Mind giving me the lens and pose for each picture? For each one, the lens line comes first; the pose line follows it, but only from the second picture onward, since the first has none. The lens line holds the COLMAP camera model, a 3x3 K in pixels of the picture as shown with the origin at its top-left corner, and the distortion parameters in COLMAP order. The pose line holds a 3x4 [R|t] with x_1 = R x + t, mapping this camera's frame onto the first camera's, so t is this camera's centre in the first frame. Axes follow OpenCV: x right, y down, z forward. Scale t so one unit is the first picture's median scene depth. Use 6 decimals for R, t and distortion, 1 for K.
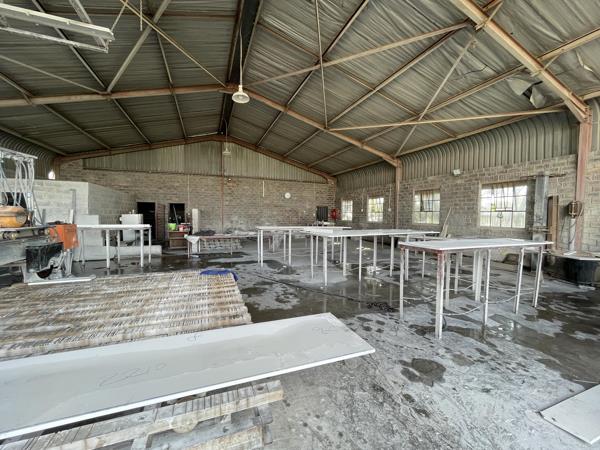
lens RADIAL K [[242.4, 0, 299.4], [0, 242.4, 224.6], [0, 0, 1]] dist [-0.002599, -0.000199]
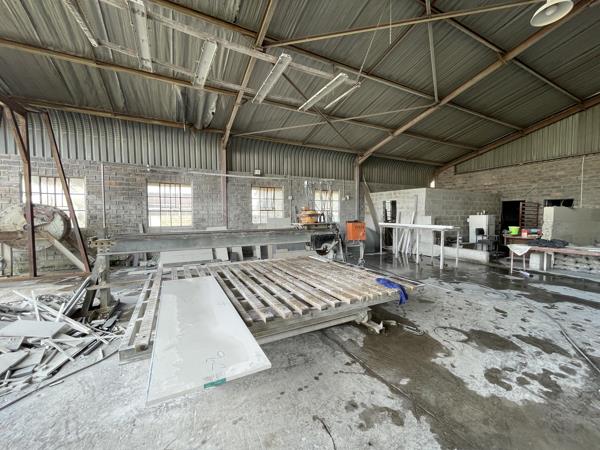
lens RADIAL K [[242.4, 0, 299.4], [0, 242.4, 224.6], [0, 0, 1]] dist [-0.002599, -0.000199]
pose [[0.116305, 0.033554, -0.992647, 0.159014], [-0.038127, 0.998843, 0.029296, -0.007324], [0.992481, 0.034439, 0.117450, 0.203575]]
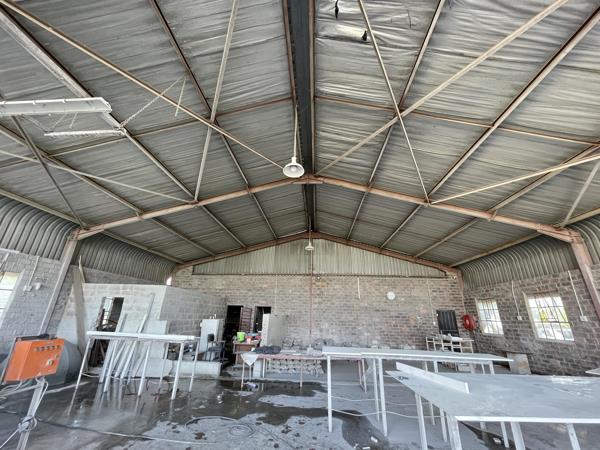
lens RADIAL K [[242.4, 0, 299.4], [0, 242.4, 224.6], [0, 0, 1]] dist [-0.002599, -0.000199]
pose [[0.906209, -0.137102, -0.399984, 0.041562], [-0.033355, 0.919844, -0.390865, -0.025349], [0.421511, 0.367547, 0.828998, 0.234187]]
